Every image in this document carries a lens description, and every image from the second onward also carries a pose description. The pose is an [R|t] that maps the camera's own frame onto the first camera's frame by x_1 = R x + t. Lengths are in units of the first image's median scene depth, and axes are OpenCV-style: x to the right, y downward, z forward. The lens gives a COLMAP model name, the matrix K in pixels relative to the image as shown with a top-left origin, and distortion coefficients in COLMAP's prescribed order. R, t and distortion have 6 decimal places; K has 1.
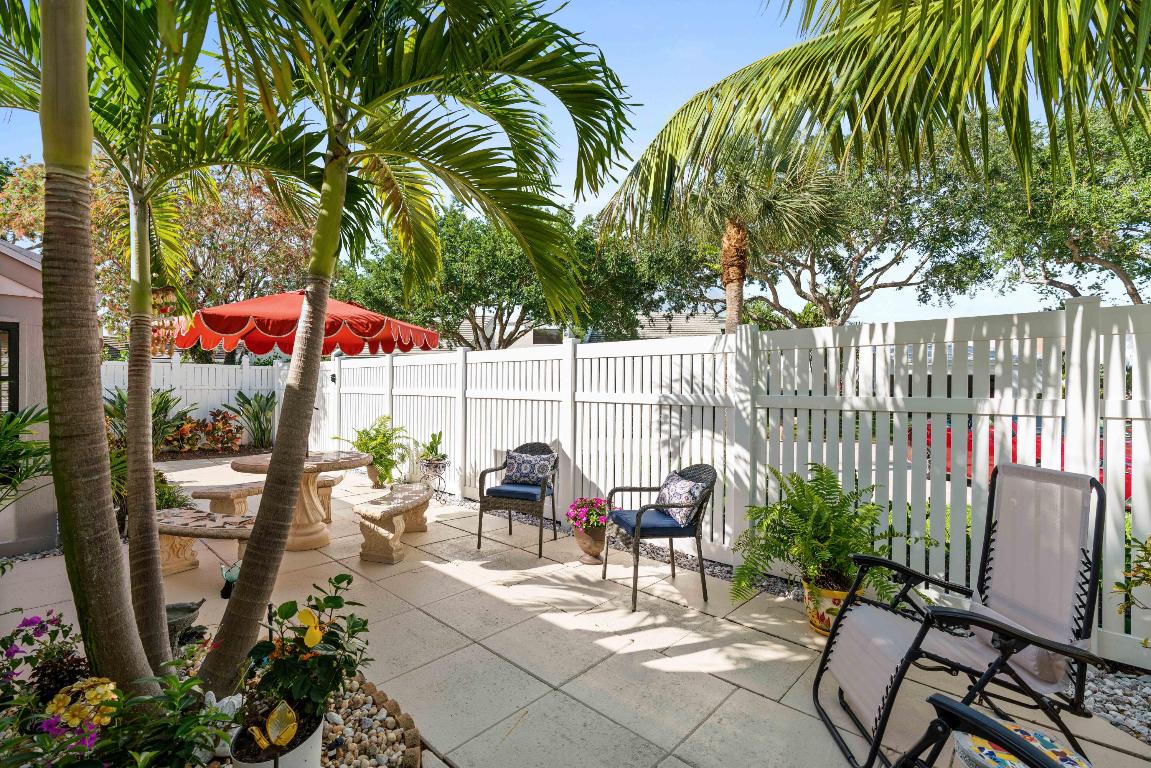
lens RADIAL K [[508.8, 0, 576.4], [0, 508.8, 388.2], [0, 0, 1]] dist [-0.011681, 0.002669]
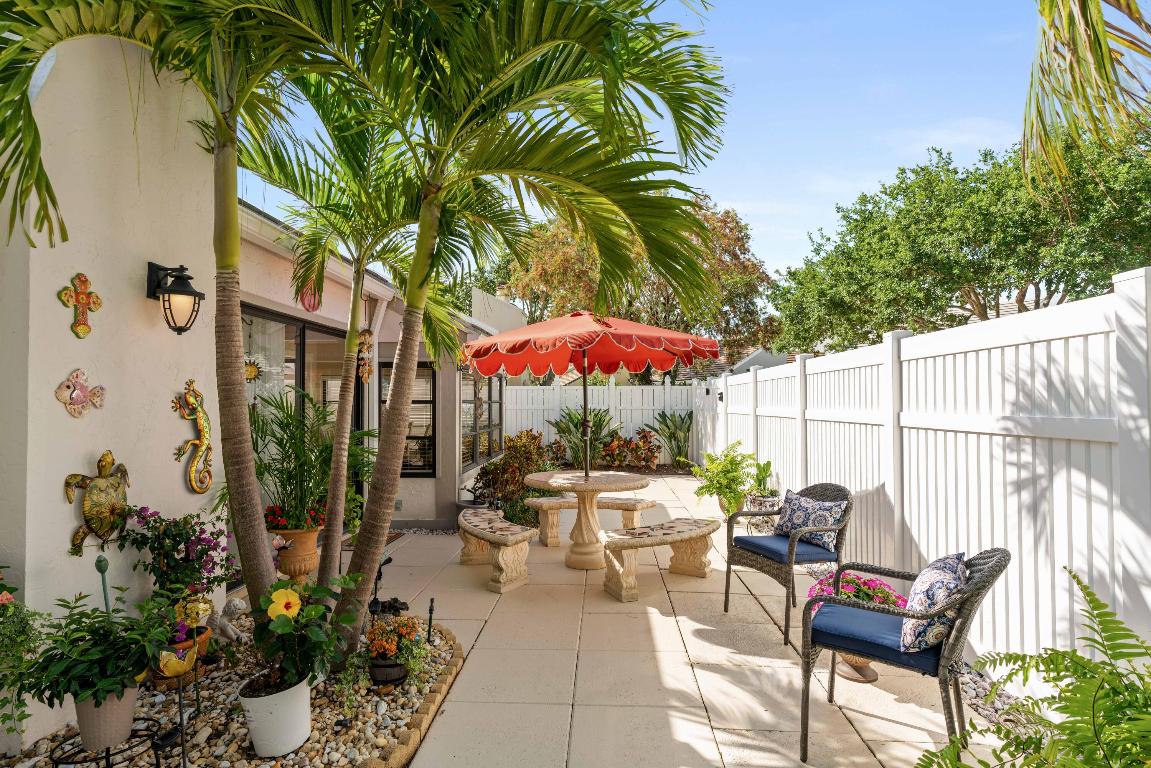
lens RADIAL K [[605.2, 0, 576.8], [0, 605.2, 386.7], [0, 0, 1]] dist [0.001969, 0.000092]
pose [[0.644211, -0.030360, -0.764245, 0.367701], [0.003542, 0.999320, -0.036713, 0.002825], [0.764840, 0.020944, 0.643880, 0.207675]]
